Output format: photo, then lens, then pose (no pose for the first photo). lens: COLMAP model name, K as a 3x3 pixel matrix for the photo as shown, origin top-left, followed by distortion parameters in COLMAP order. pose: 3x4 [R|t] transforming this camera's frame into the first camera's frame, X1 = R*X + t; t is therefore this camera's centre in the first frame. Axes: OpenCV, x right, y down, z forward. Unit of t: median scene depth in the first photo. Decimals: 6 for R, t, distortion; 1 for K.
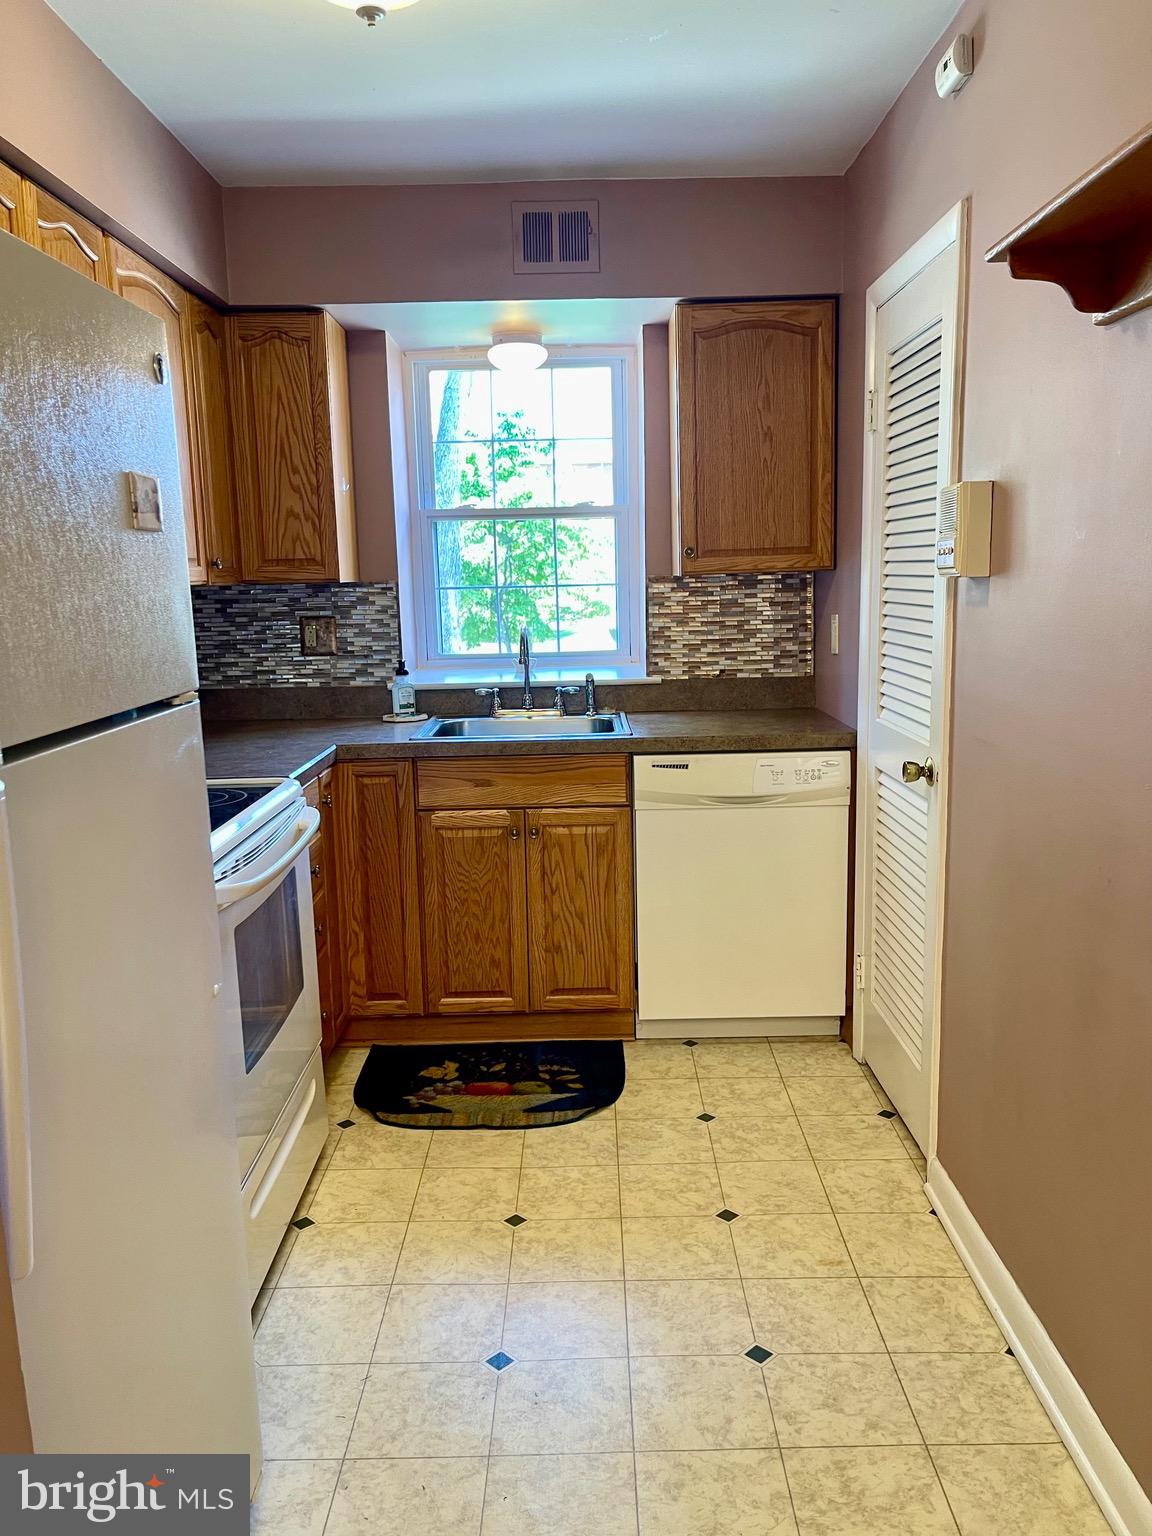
lens RADIAL K [[1155.6, 0, 576.0], [0, 1155.6, 768.0], [0, 0, 1]] dist [0.042983, -0.069035]
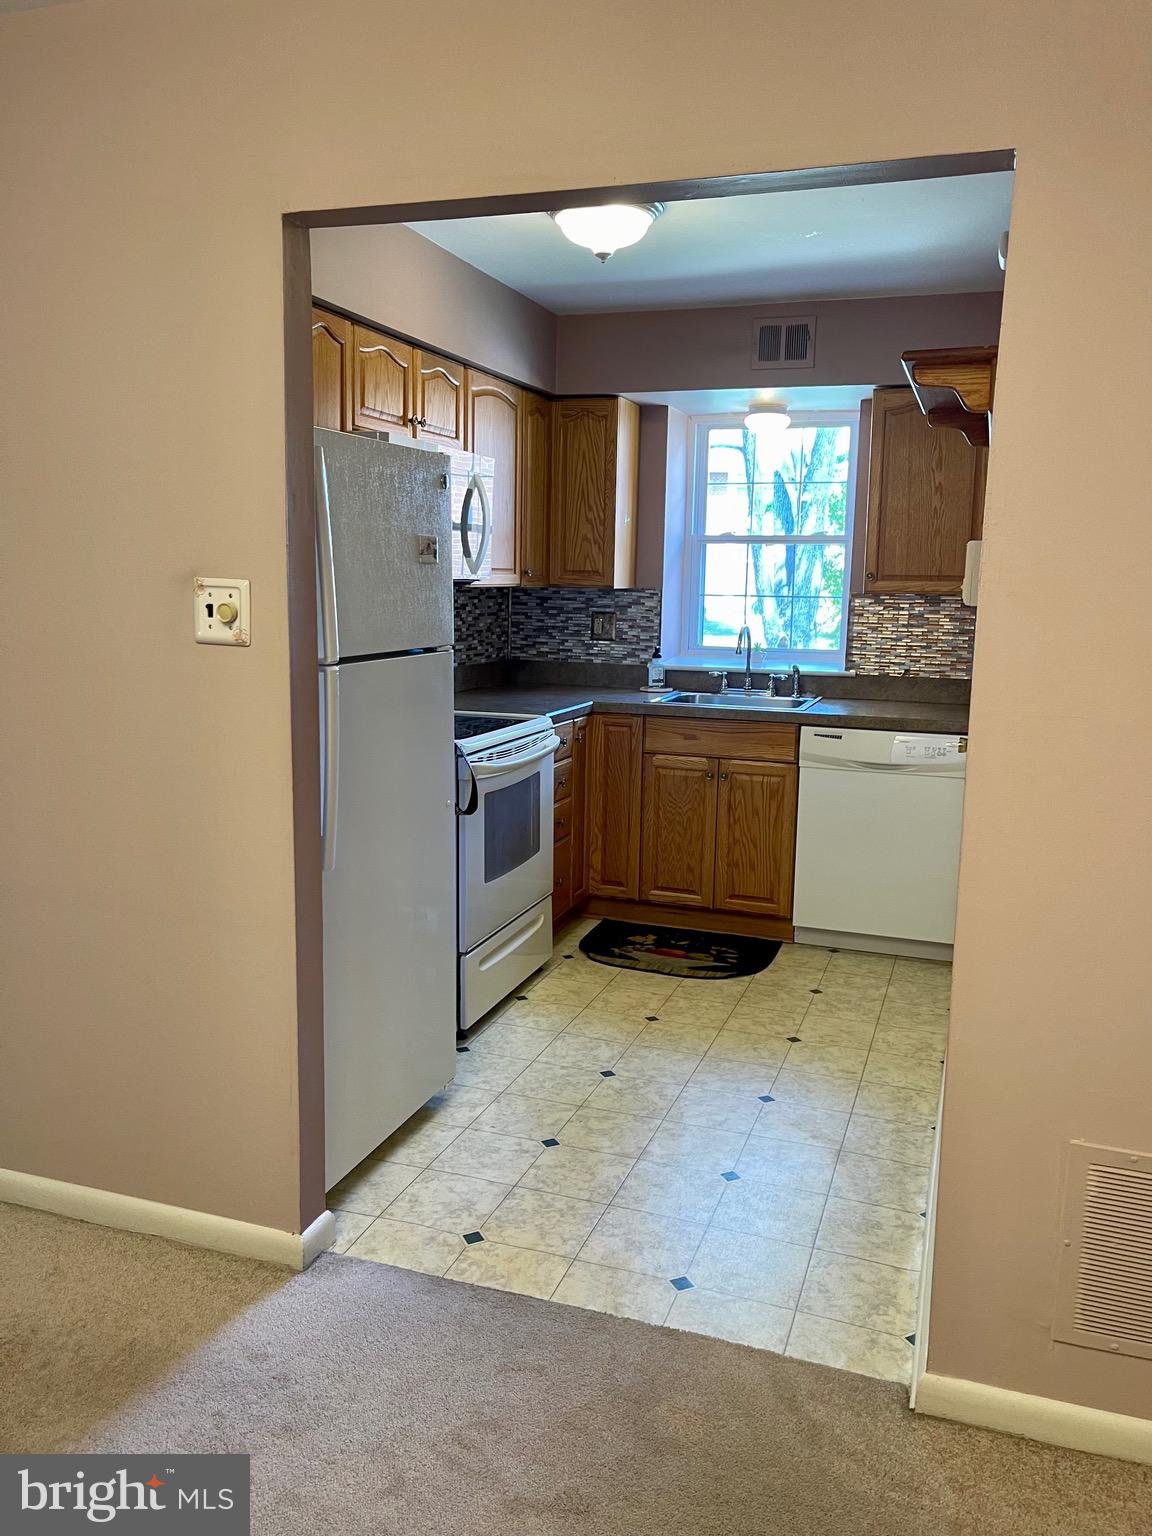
lens RADIAL K [[1159.5, 0, 576.0], [0, 1159.5, 768.0], [0, 0, 1]] dist [0.053082, -0.318458]
pose [[0.940097, 0.092863, -0.328015, 0.241752], [-0.092878, 0.995554, 0.015655, 0.039438], [0.328010, 0.015749, 0.944543, -0.347660]]
